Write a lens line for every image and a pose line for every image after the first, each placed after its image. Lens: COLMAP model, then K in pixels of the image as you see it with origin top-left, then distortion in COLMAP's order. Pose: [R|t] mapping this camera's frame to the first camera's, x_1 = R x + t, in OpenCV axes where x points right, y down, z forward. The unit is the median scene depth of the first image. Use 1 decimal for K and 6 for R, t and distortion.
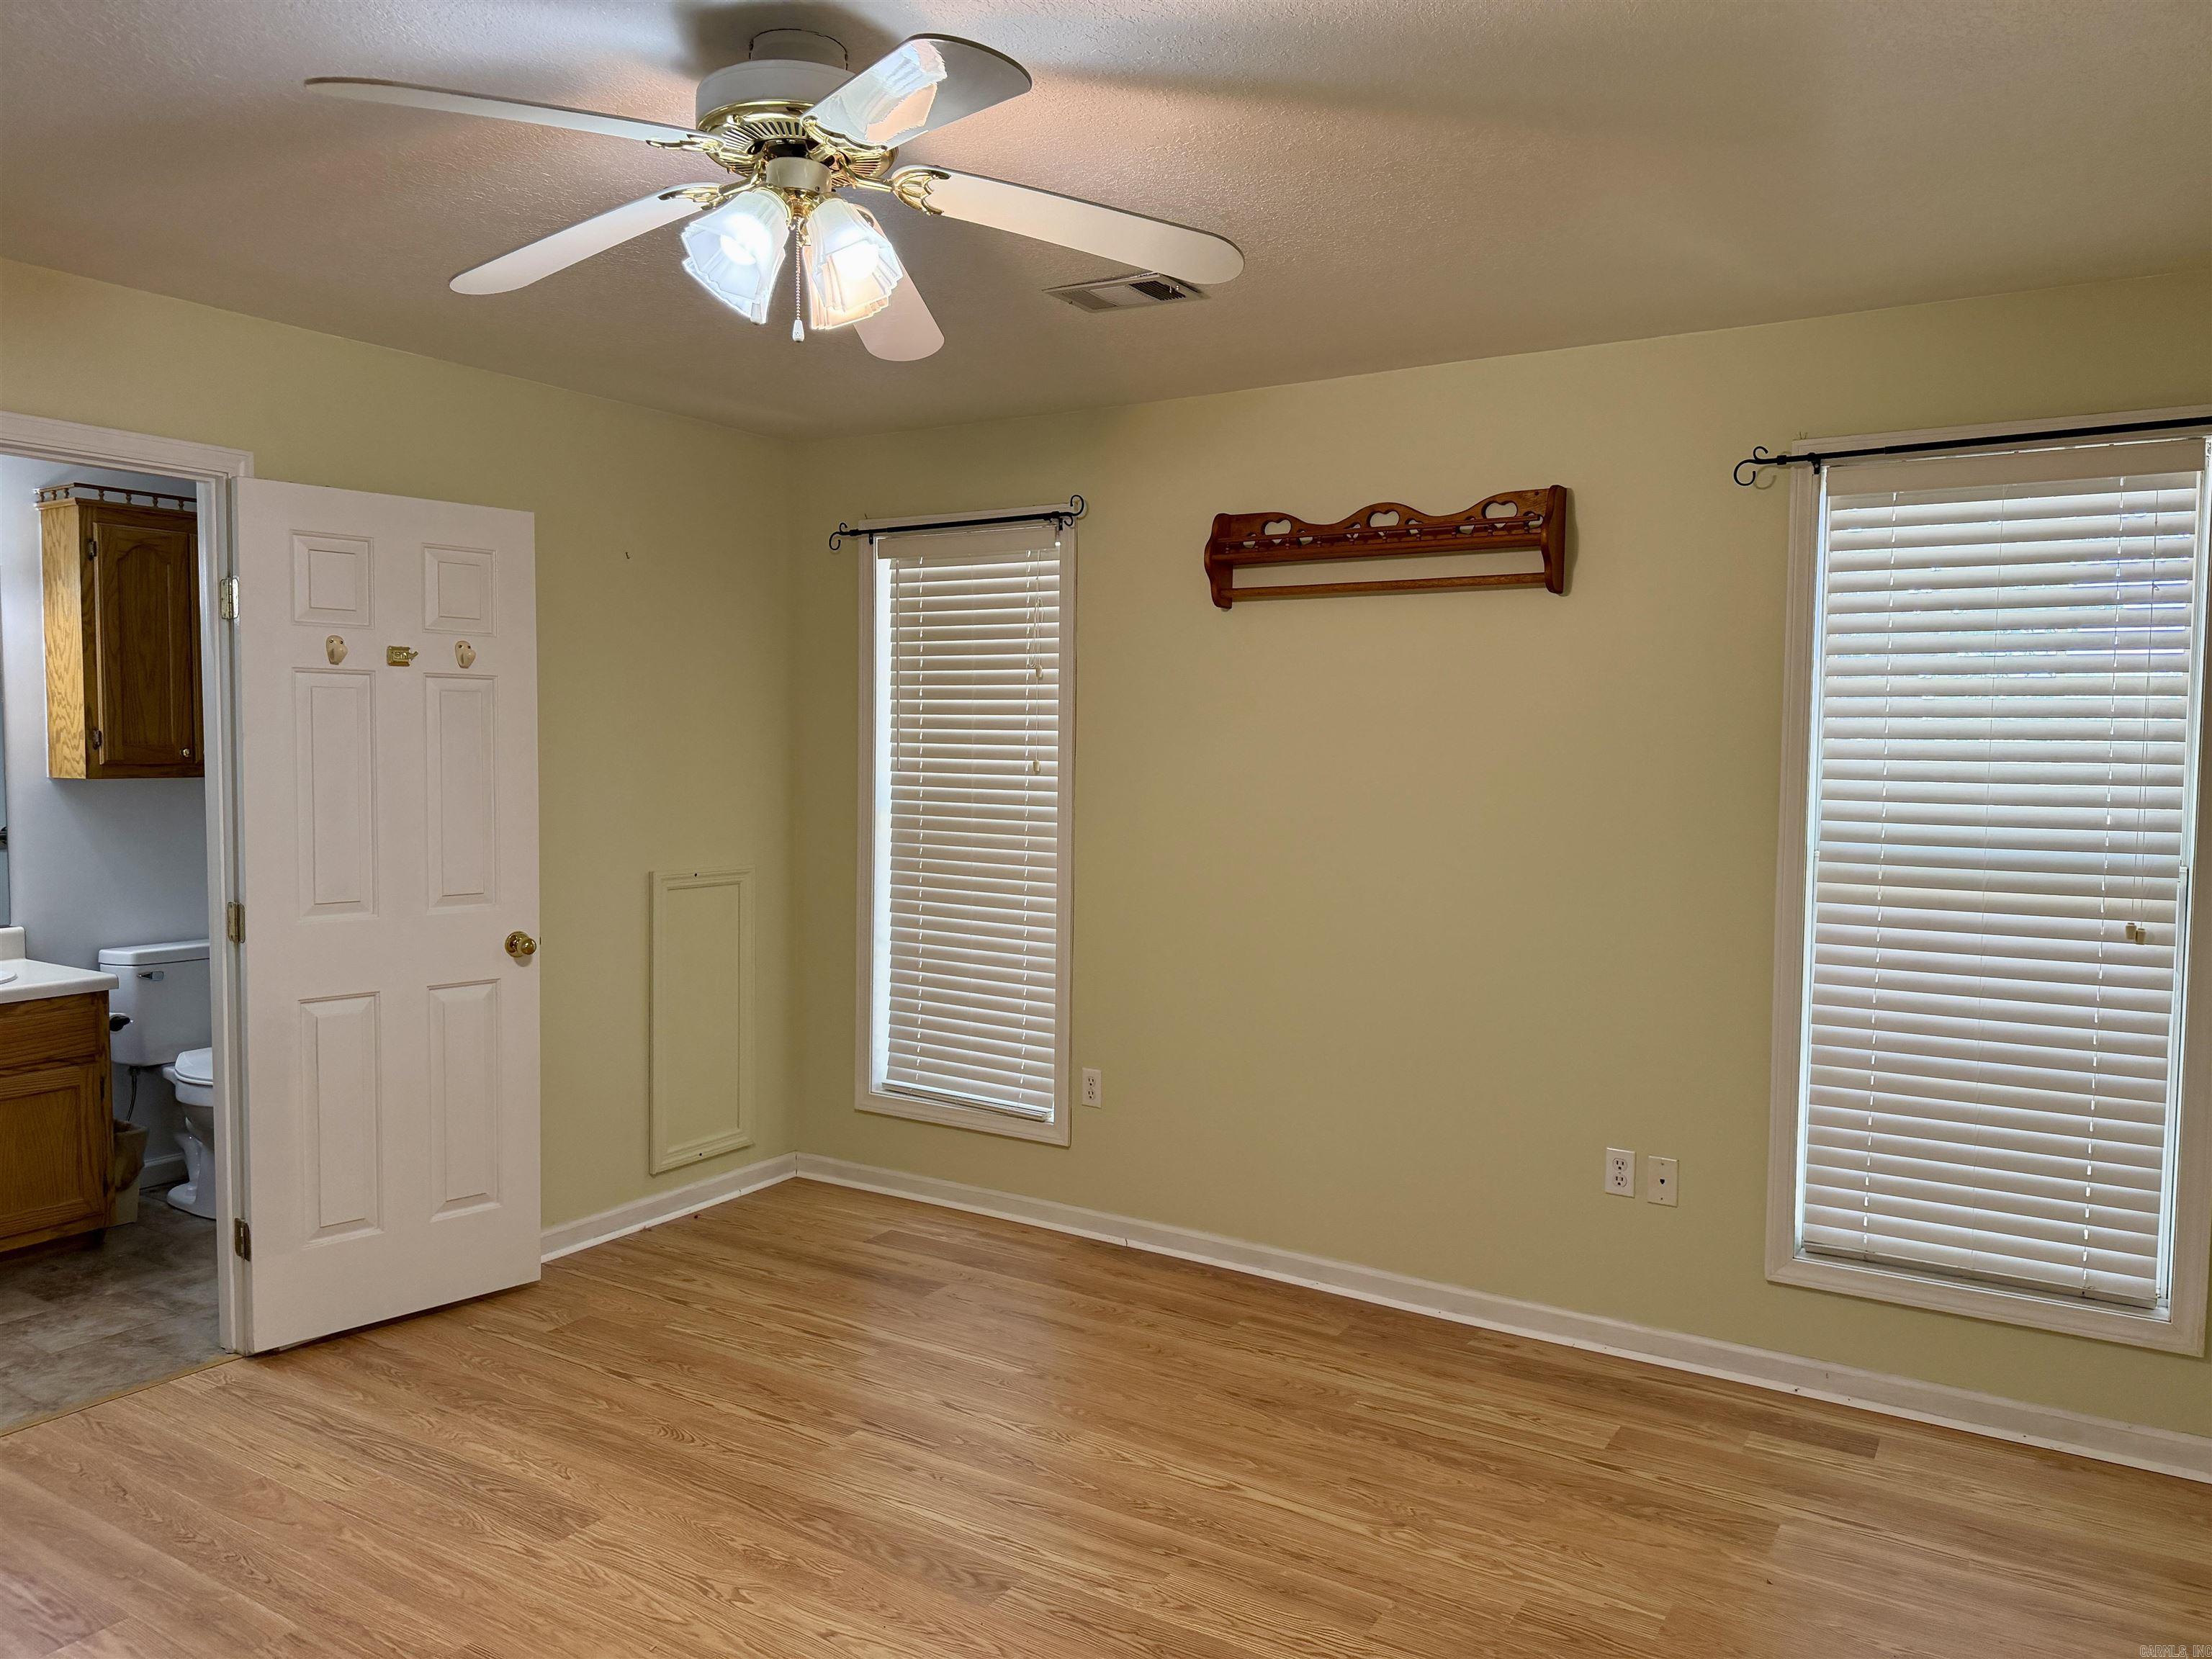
lens RADIAL K [[1633.7, 0, 1106.0], [0, 1633.7, 829.5], [0, 0, 1]] dist [0.112249, -0.091103]
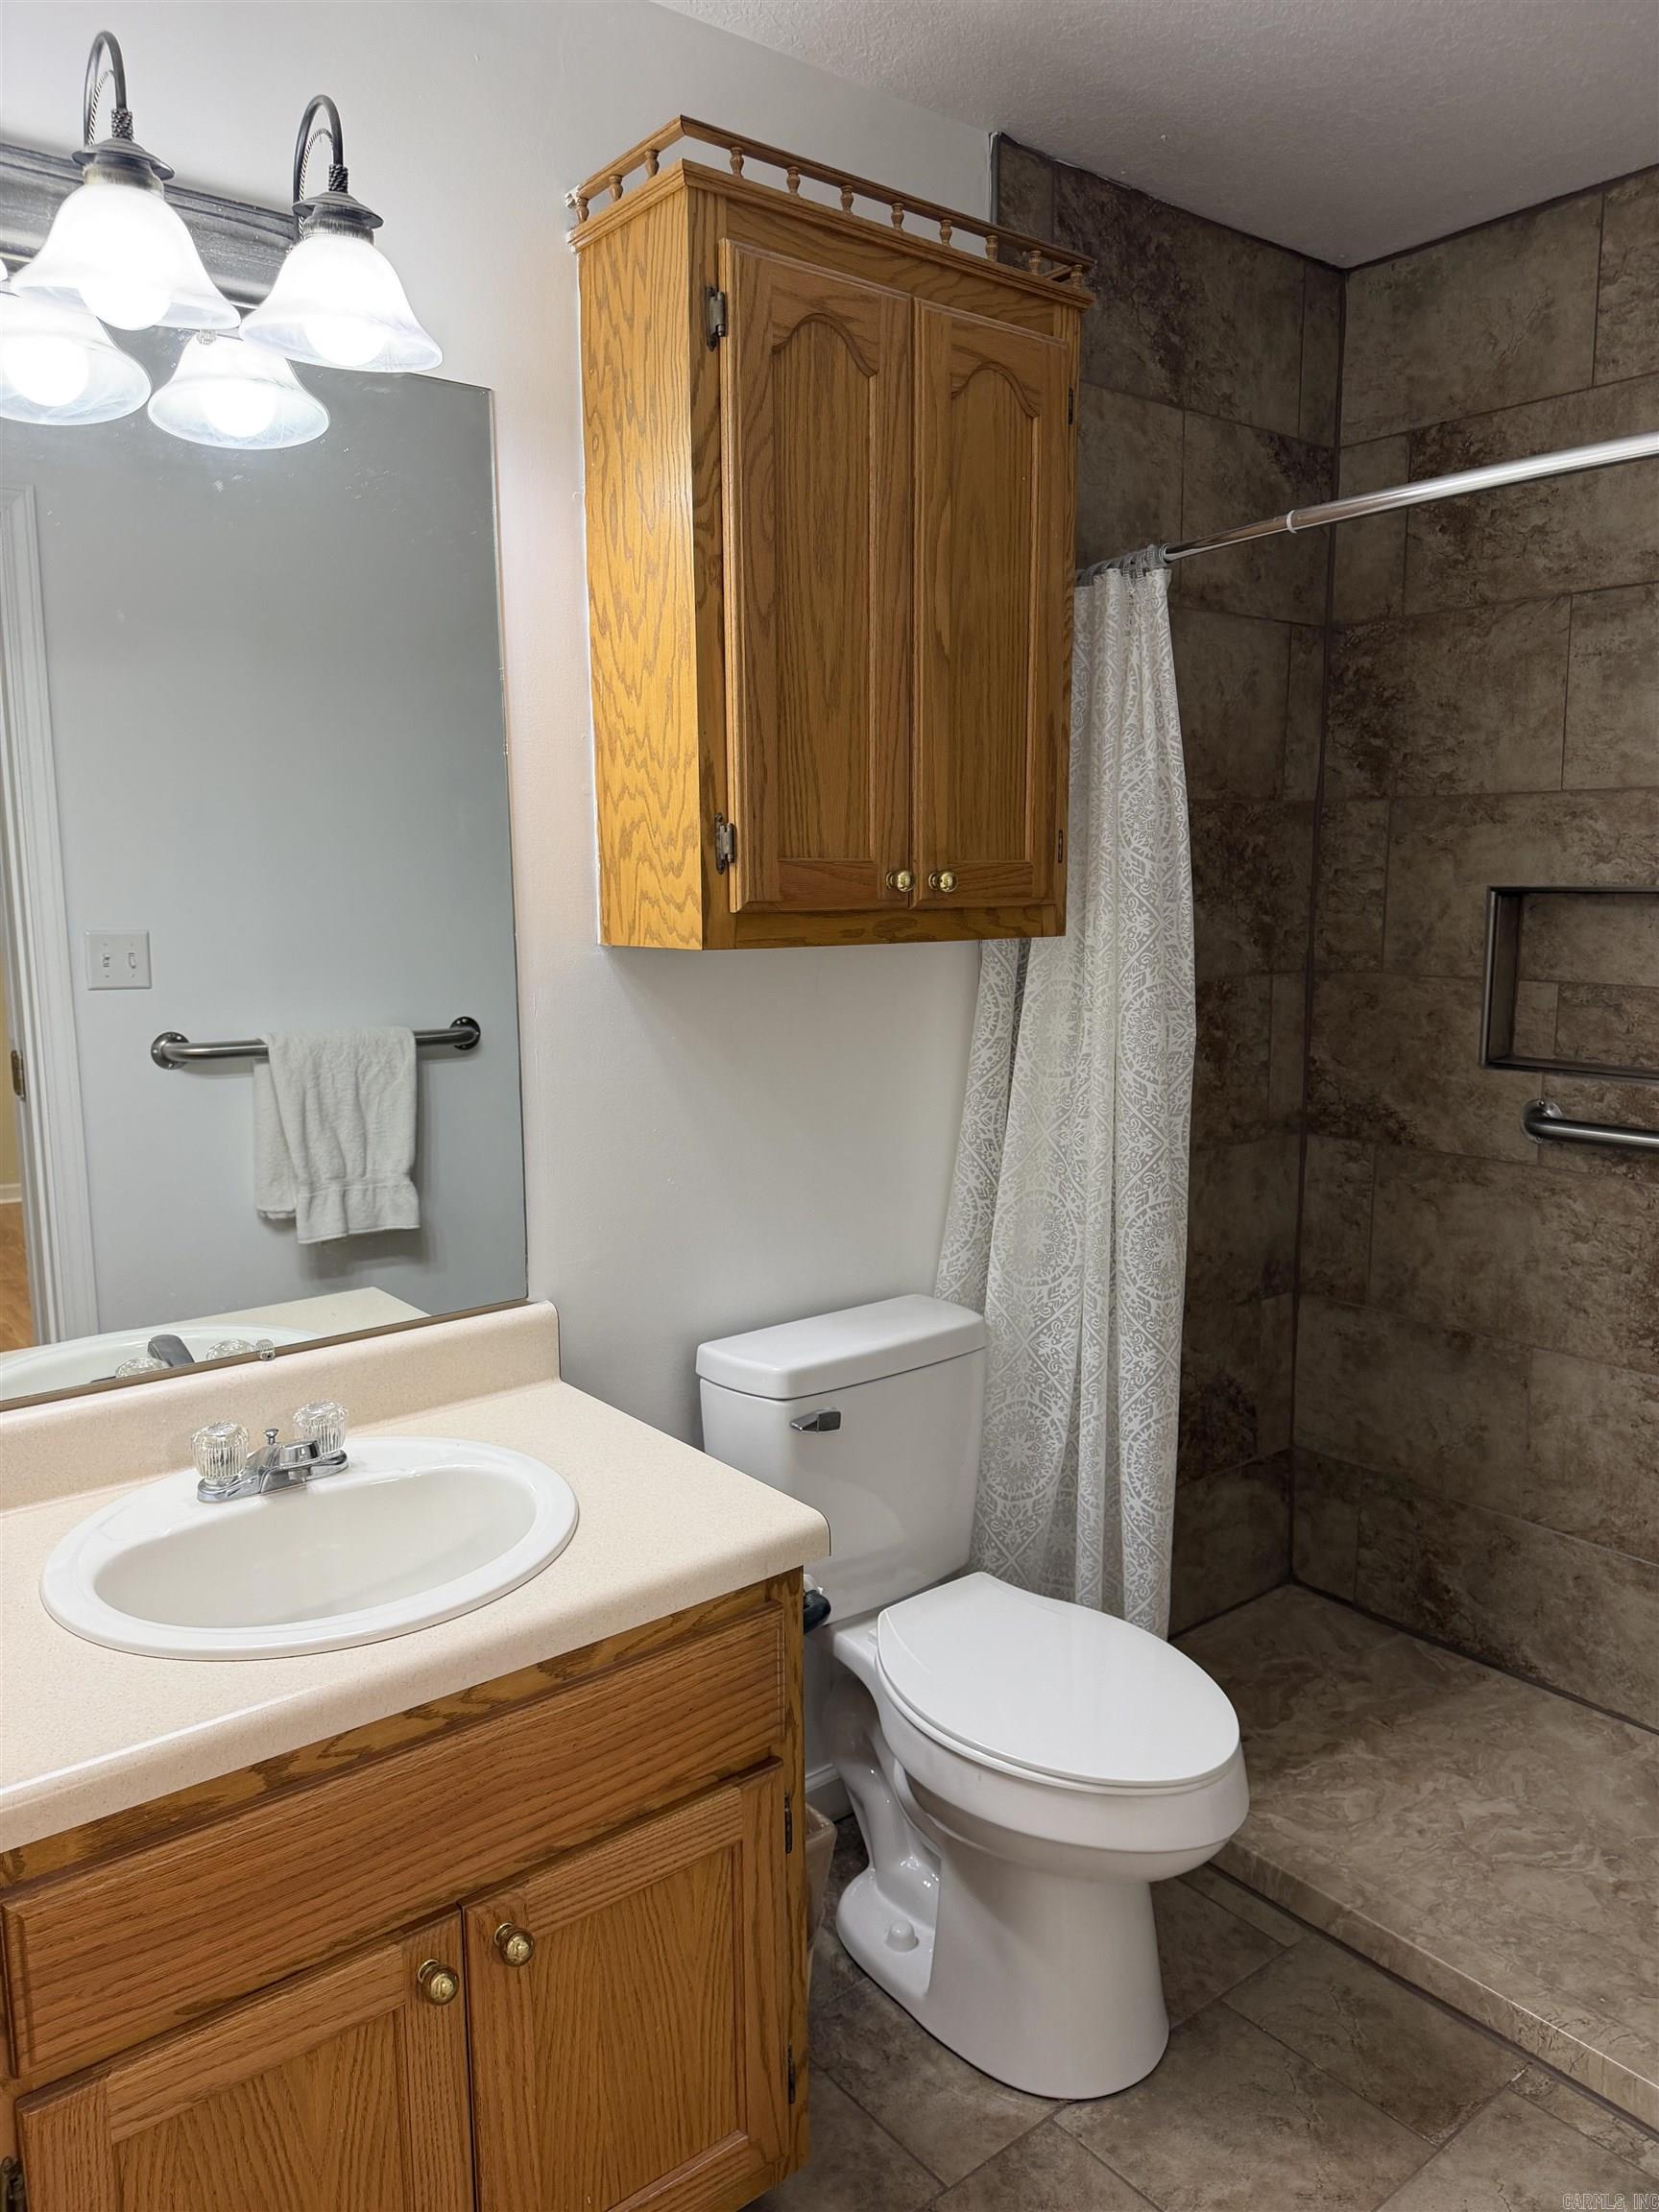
lens RADIAL K [[1582.5, 0, 877.9], [0, 1582.5, 1099.3], [0, 0, 1]] dist [0.087307, -0.110941]
pose [[0.960489, 0.032128, -0.276457, -0.583713], [-0.007700, 0.996002, 0.088995, -0.036179], [0.278211, -0.083350, 0.956897, 0.827346]]
